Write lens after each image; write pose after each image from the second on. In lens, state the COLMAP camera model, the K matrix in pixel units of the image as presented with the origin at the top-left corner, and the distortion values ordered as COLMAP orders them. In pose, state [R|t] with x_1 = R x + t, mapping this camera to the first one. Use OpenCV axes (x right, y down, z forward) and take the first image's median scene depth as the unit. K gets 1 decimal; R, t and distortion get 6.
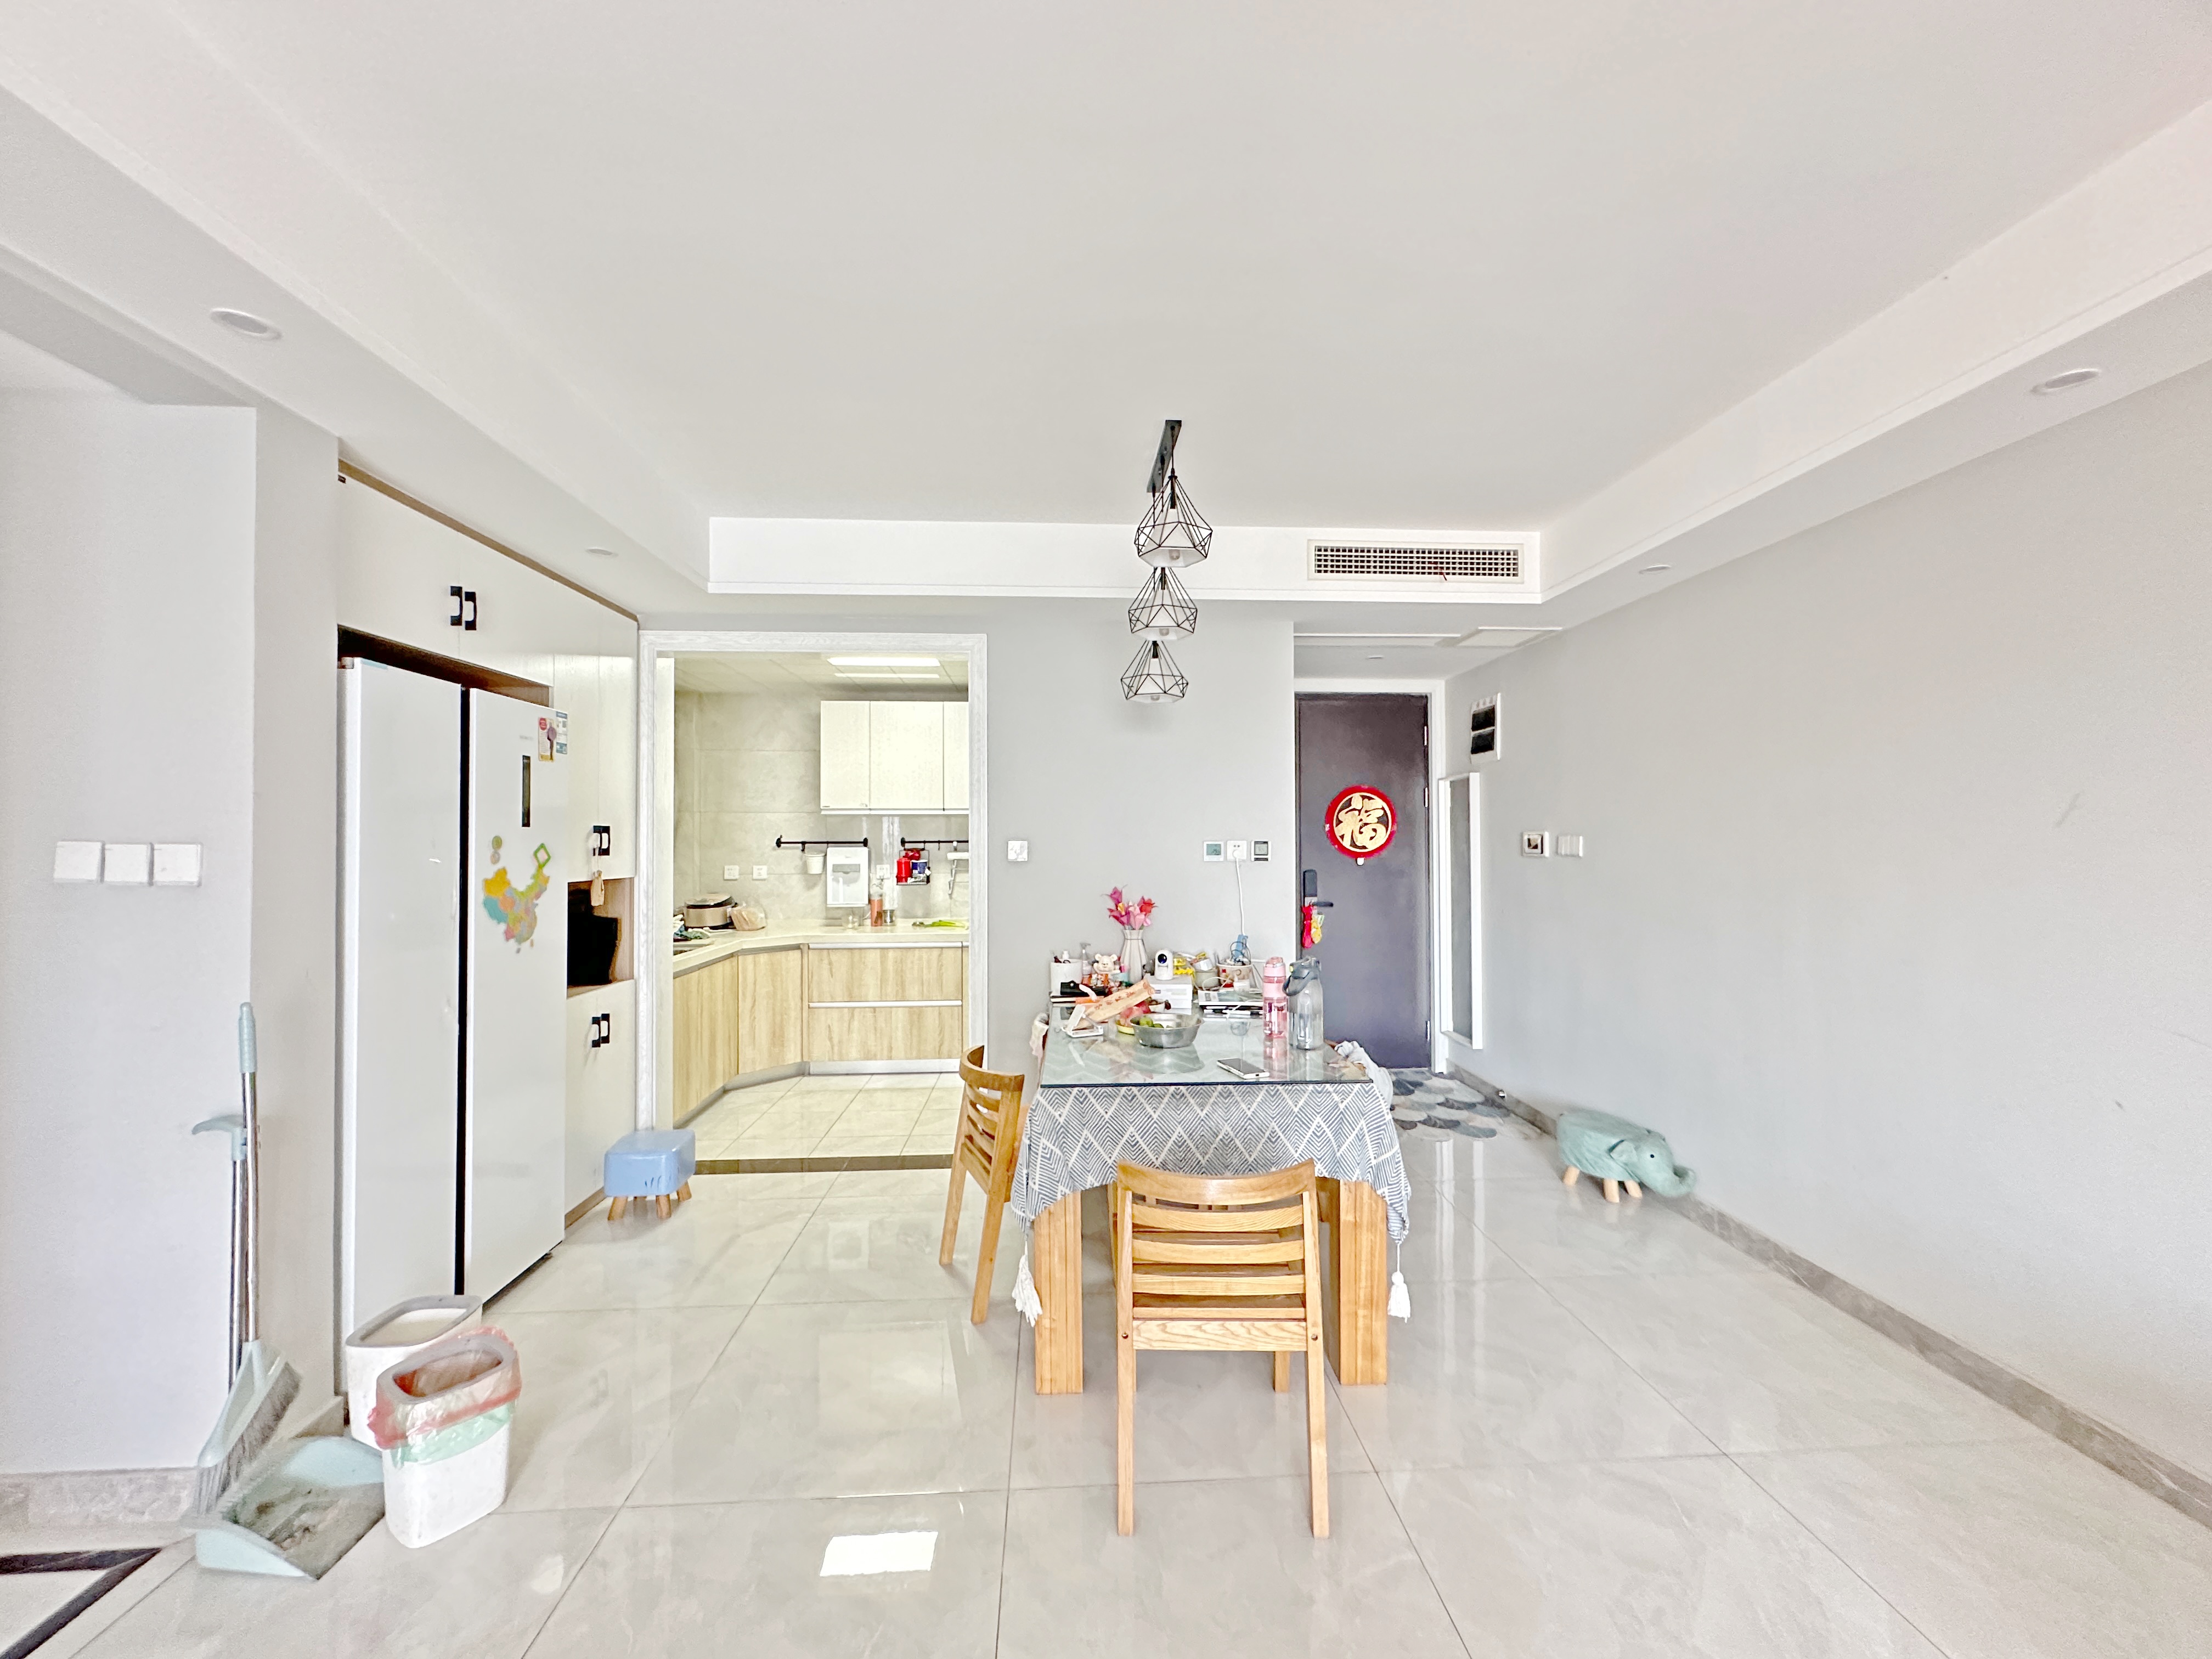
lens RADIAL K [[885.8, 0, 1107.1], [0, 885.8, 835.4], [0, 0, 1]] dist [-0.001594, -0.000186]
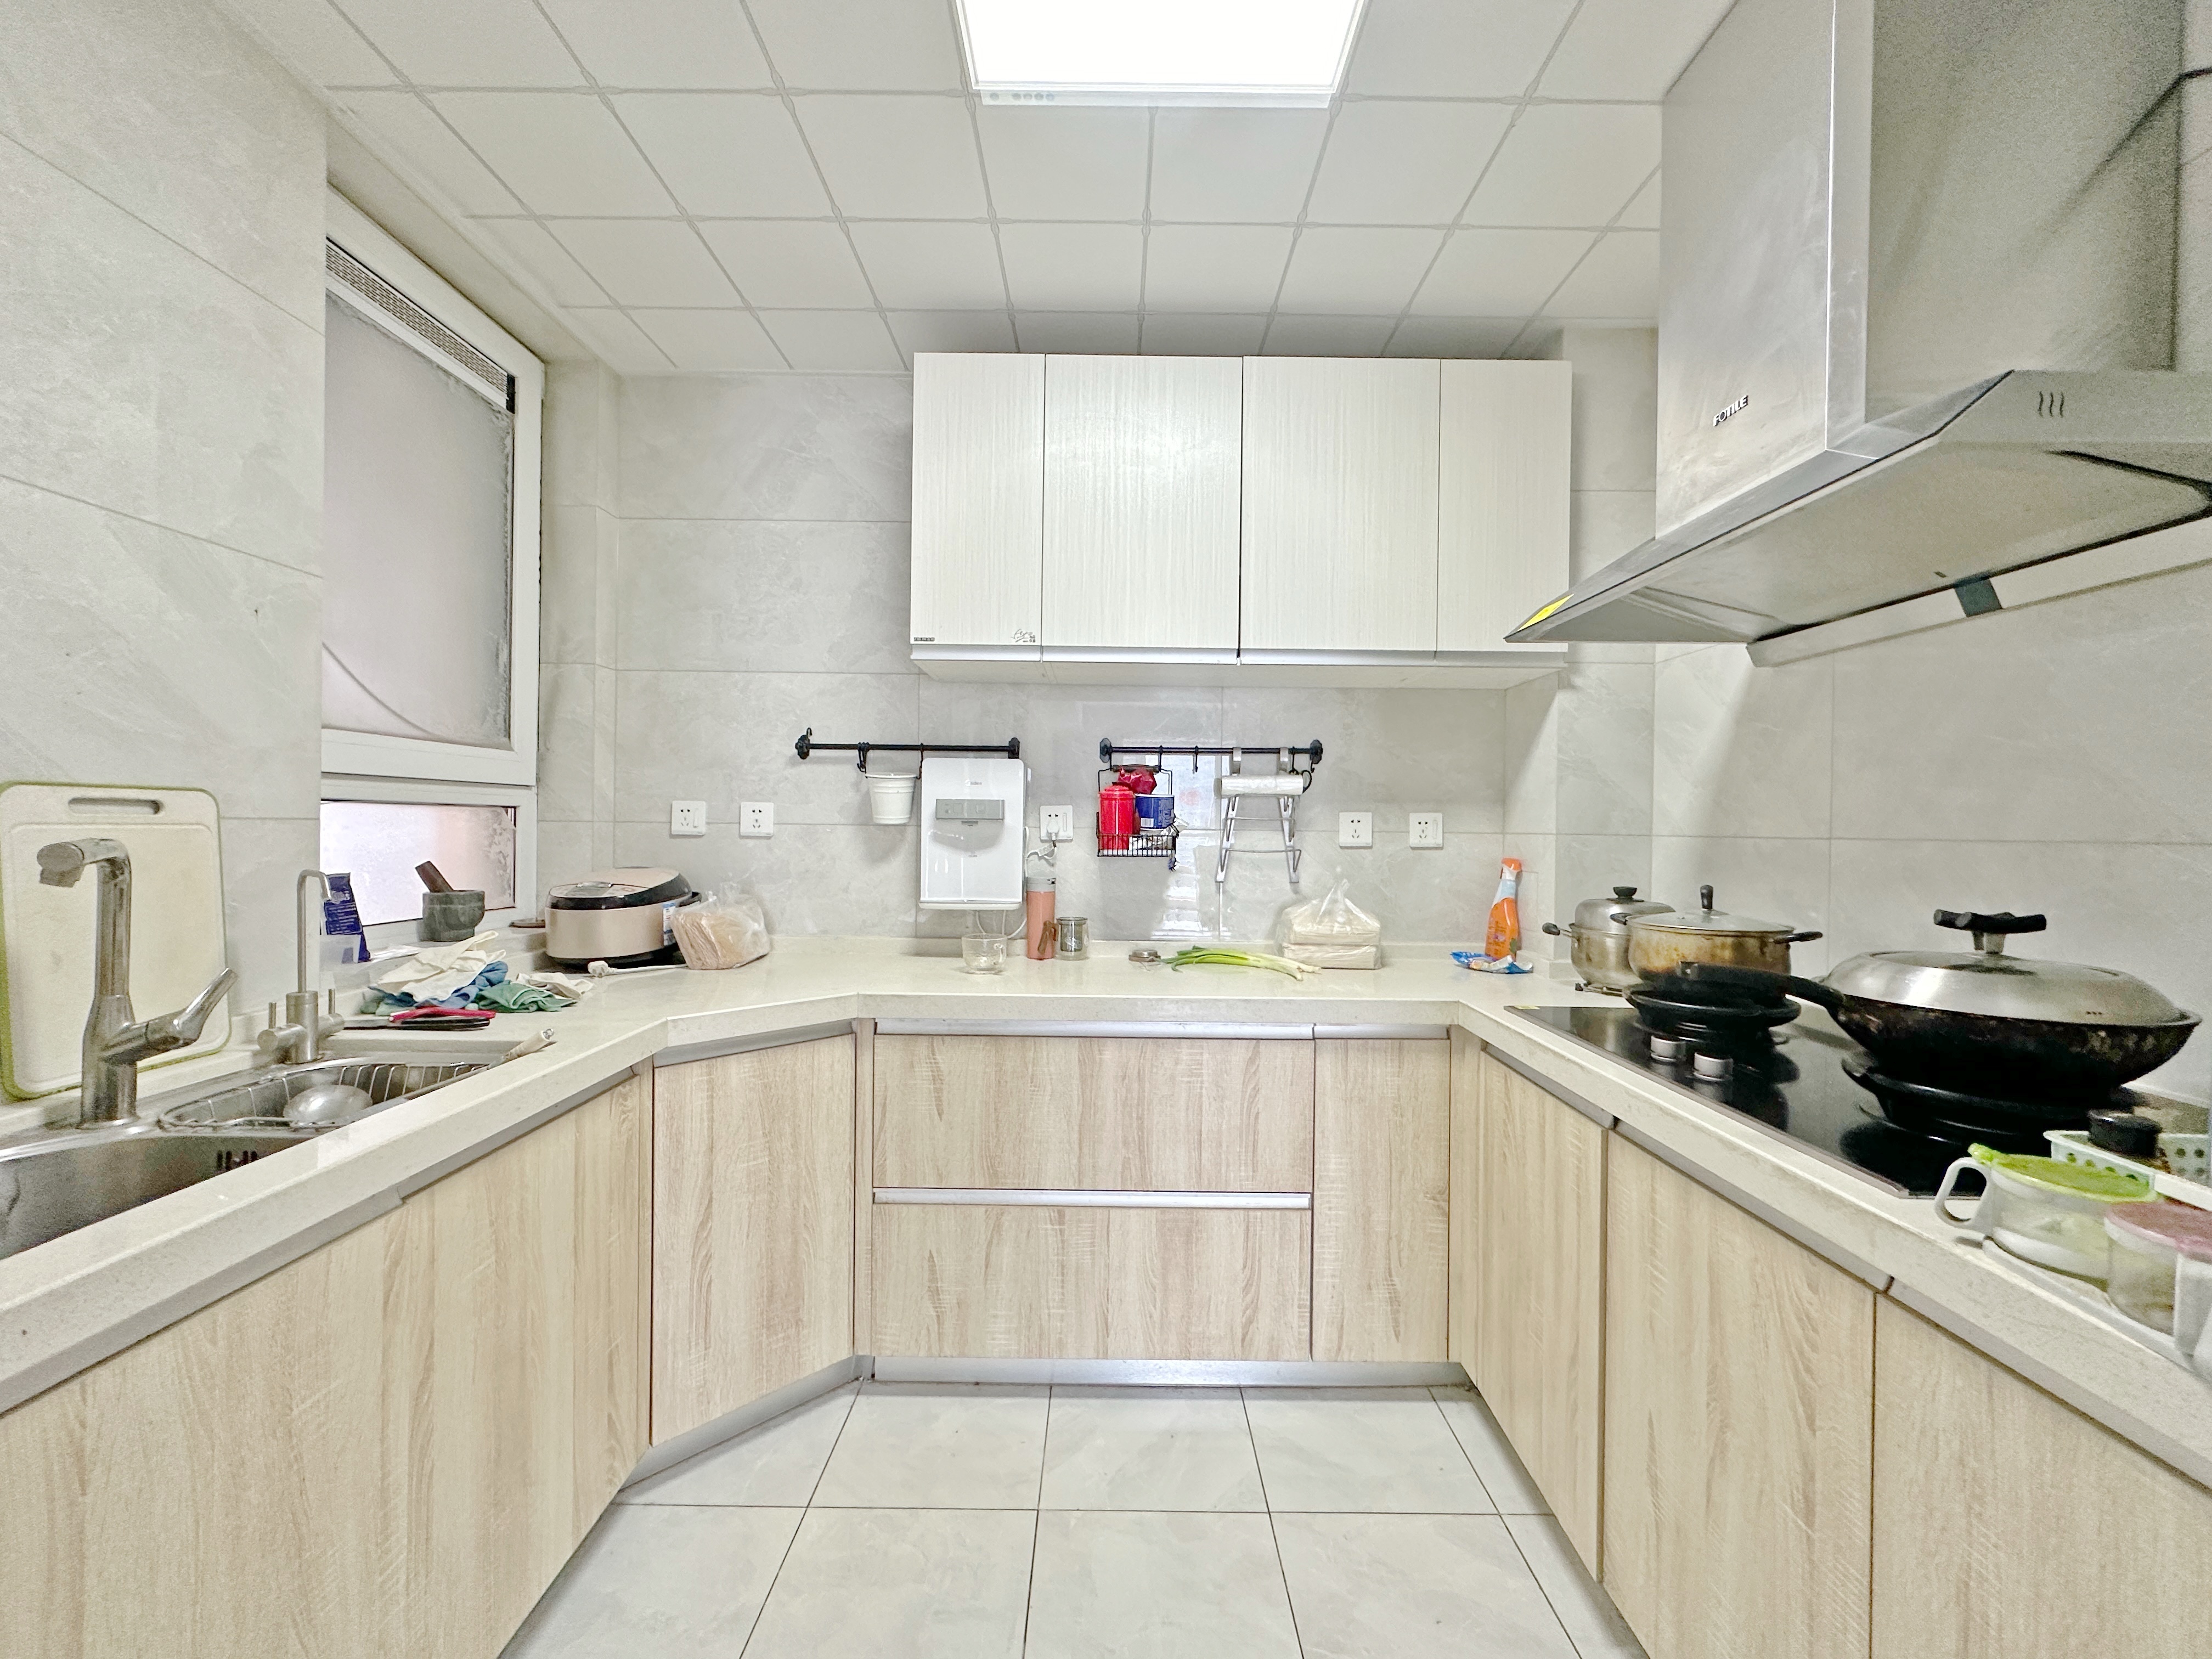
lens RADIAL K [[885.8, 0, 1104.6], [0, 885.8, 827.6], [0, 0, 1]] dist [-0.001594, -0.000186]
pose [[0.998223, 0.016383, -0.057296, -0.212490], [-0.015743, 0.999809, 0.011595, 0.038880], [0.057475, -0.010672, 0.998290, 0.612190]]
